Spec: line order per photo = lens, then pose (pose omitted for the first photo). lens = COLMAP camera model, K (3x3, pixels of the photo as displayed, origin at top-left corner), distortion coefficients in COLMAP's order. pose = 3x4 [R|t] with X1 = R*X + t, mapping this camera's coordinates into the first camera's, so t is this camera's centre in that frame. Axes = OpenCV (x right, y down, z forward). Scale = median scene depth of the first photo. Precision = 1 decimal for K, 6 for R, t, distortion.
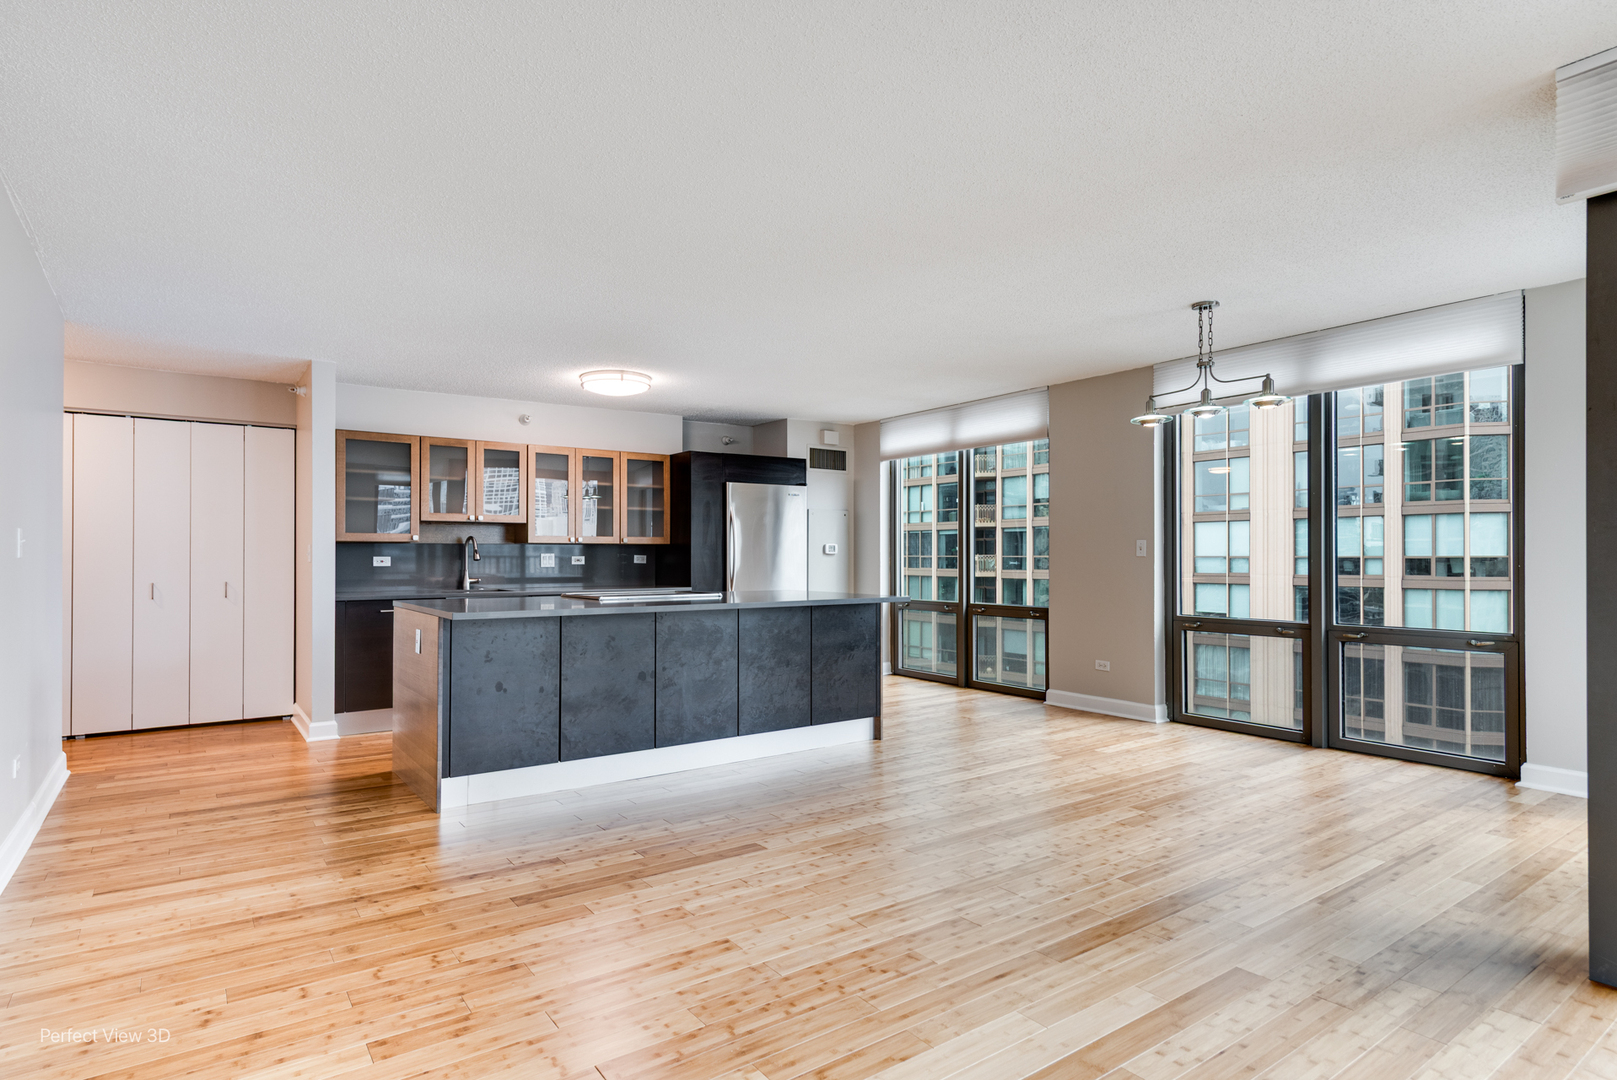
lens RADIAL K [[848.7, 0, 792.6], [0, 848.7, 552.9], [0, 0, 1]] dist [0.020872, -0.006613]
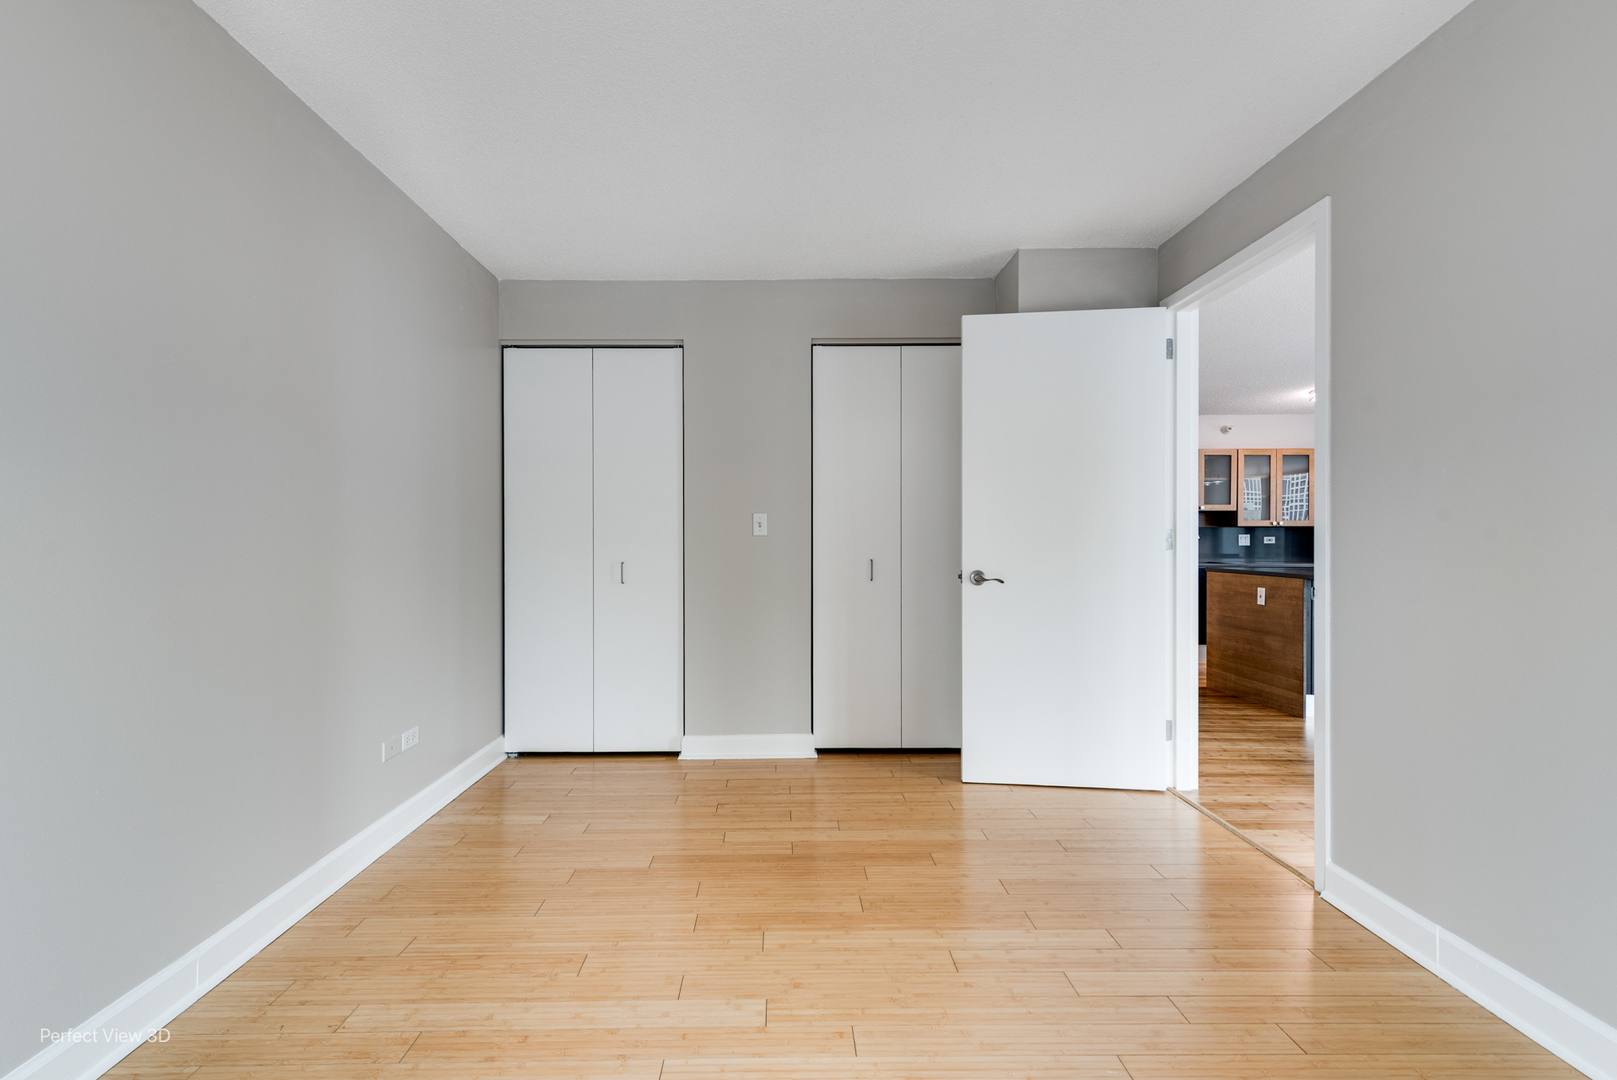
lens RADIAL K [[692.2, 0, 806.1], [0, 692.2, 553.7], [0, 0, 1]] dist [0.004225, 0.001080]
pose [[0.823306, 0.004019, -0.567584, -0.351826], [0.008458, 0.999777, 0.019349, 0.005080], [0.567535, -0.020731, 0.823088, -0.316271]]
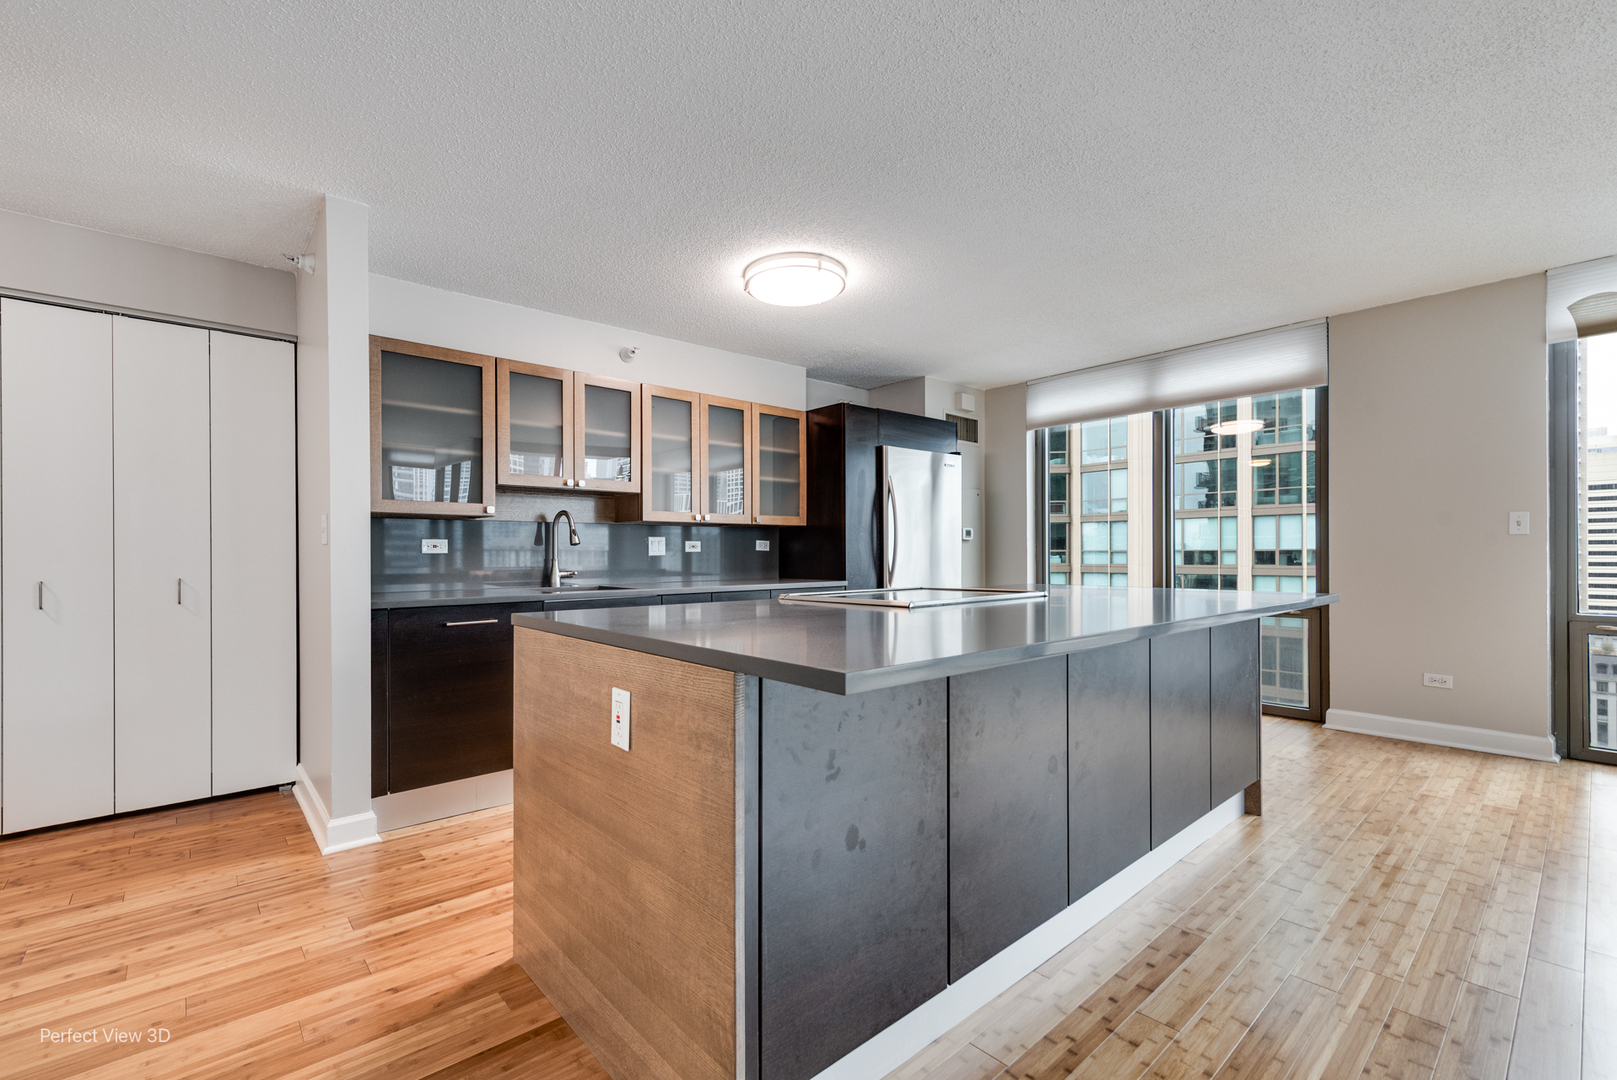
lens RADIAL K [[694.3, 0, 795.8], [0, 694.3, 554.1], [0, 0, 1]] dist [0.010001, -0.001591]
pose [[0.995202, -0.004715, 0.097732, -0.332958], [0.004196, 0.999976, 0.005521, 0.018699], [-0.097756, -0.005085, 0.995197, 0.563178]]
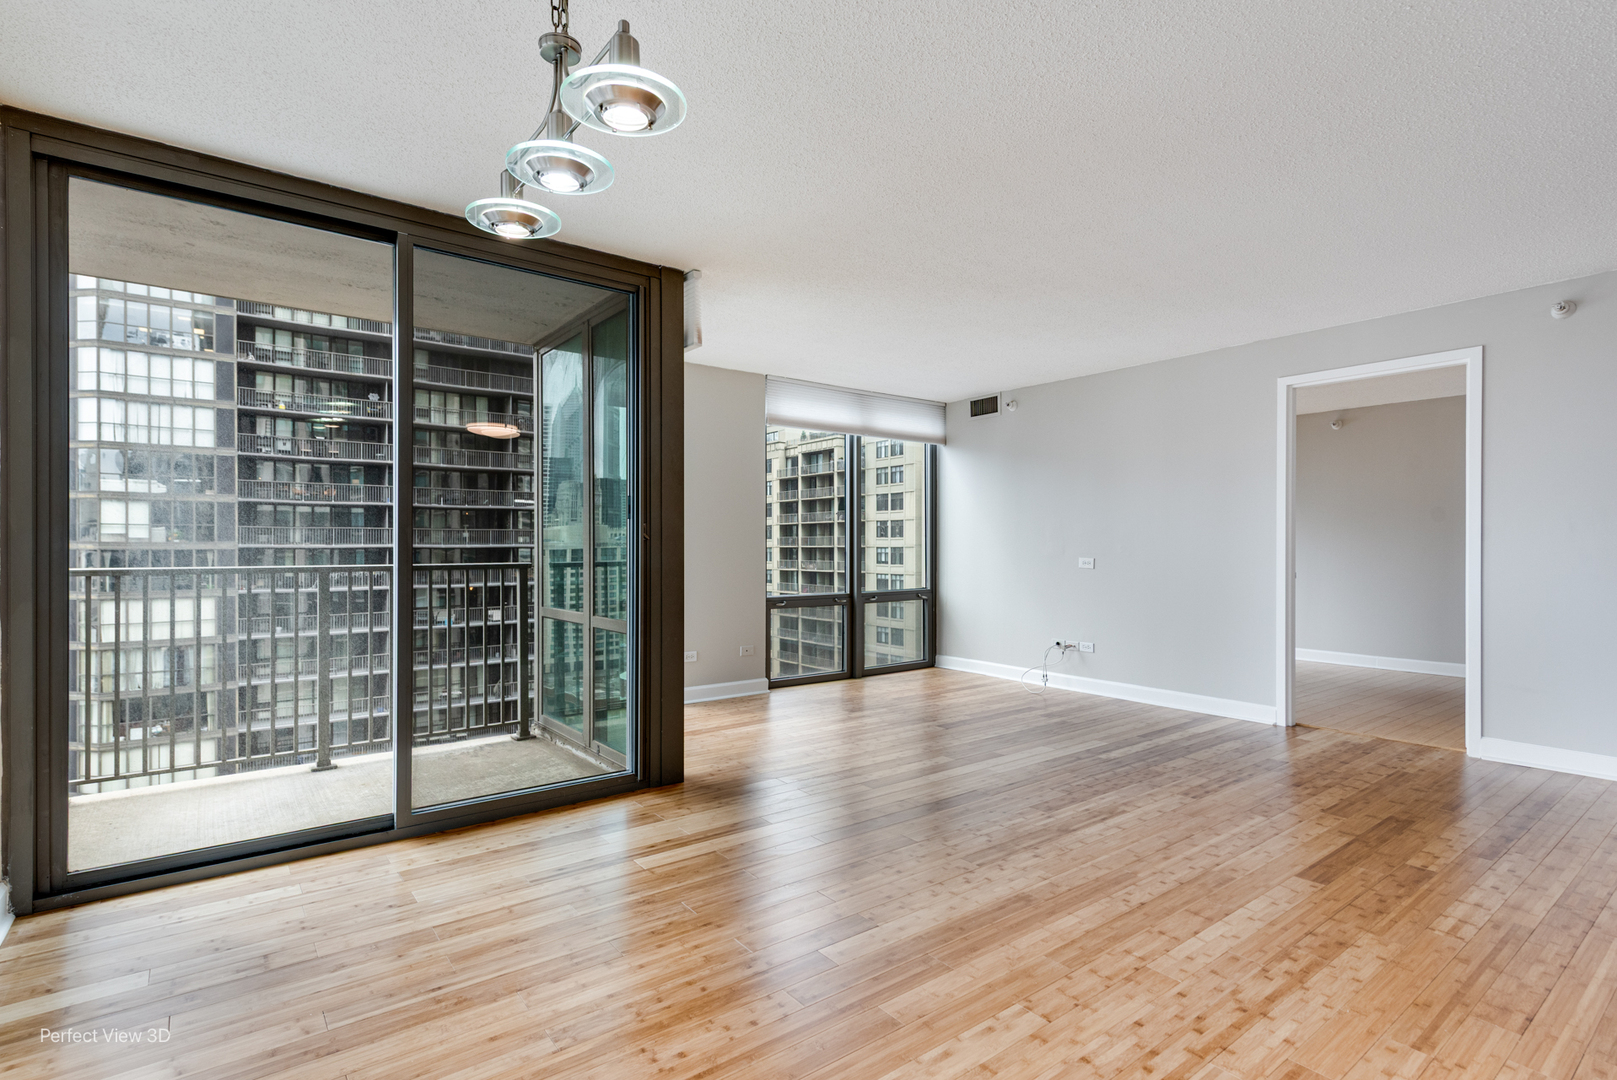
lens RADIAL K [[789.3, 0, 799.2], [0, 789.3, 547.0], [0, 0, 1]] dist [0.017553, -0.007047]
pose [[-0.999134, 0.000065, -0.041619, 0.356818], [0.000246, 0.999991, -0.004341, 0.008464], [0.041618, -0.004348, -0.999124, 1.246595]]
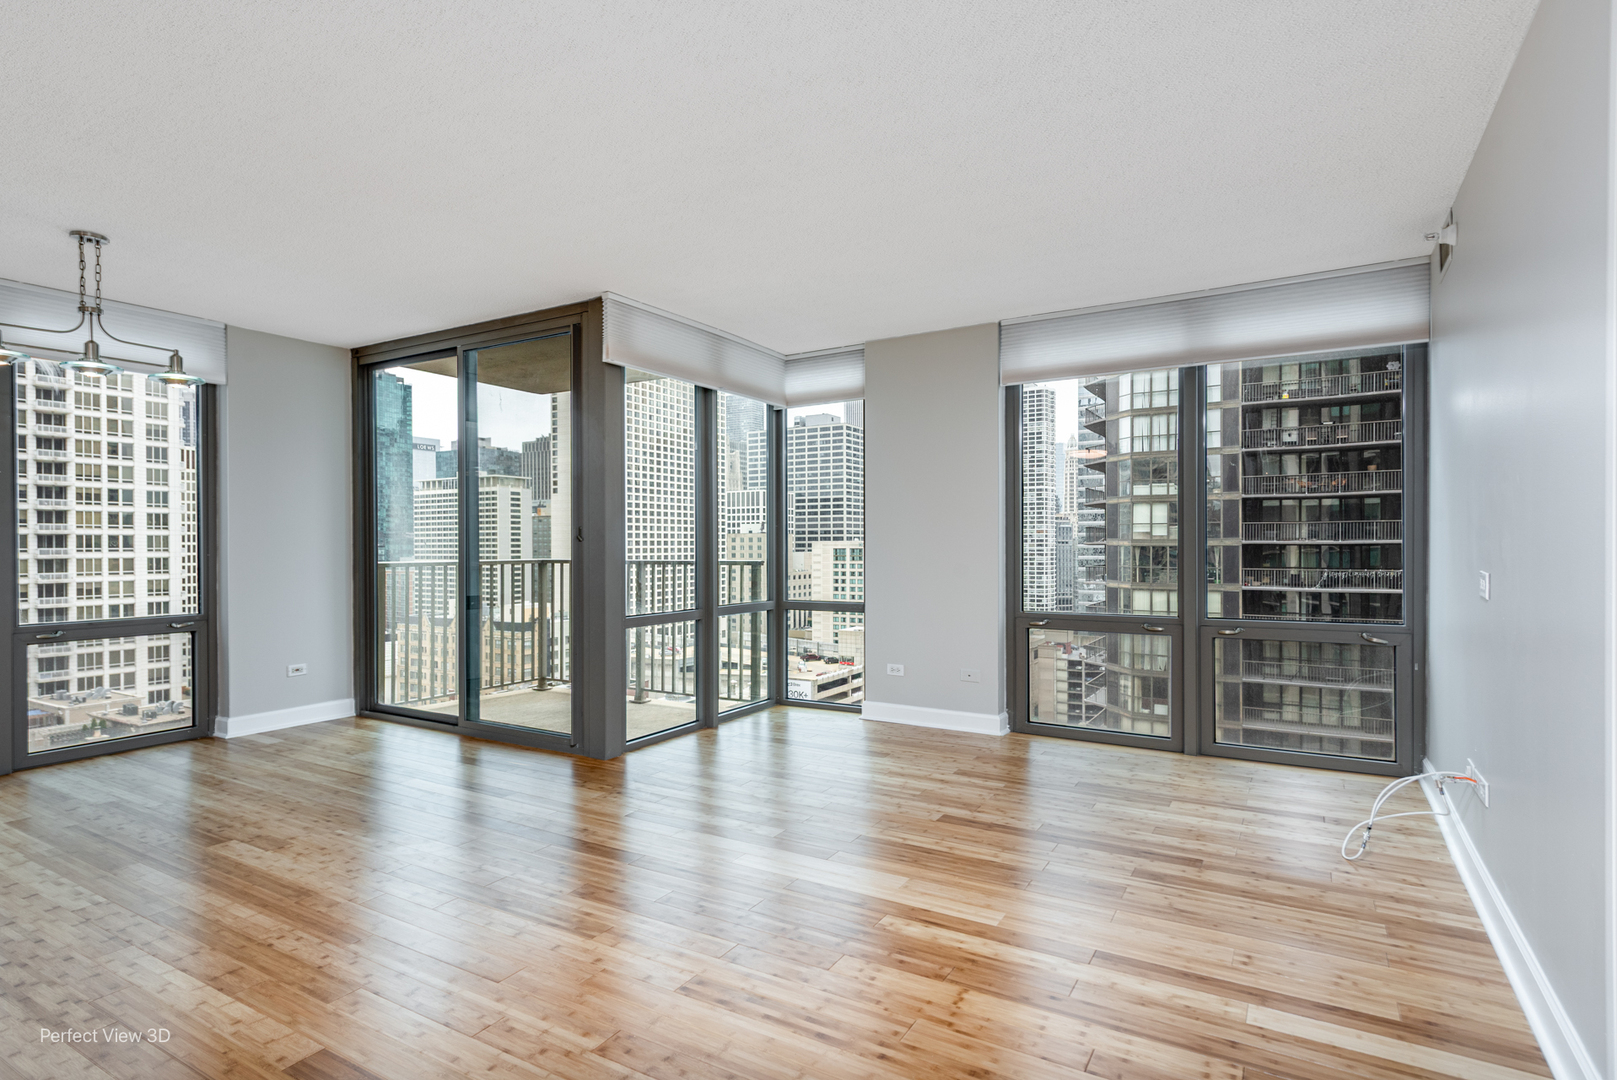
lens RADIAL K [[848.7, 0, 785.4], [0, 848.7, 541.4], [0, 0, 1]] dist [0.020872, -0.006613]
pose [[-0.389789, 0.005221, 0.920890, -0.480075], [-0.000409, 0.999983, -0.005842, 0.003785], [-0.920904, -0.002654, -0.389780, 0.650236]]
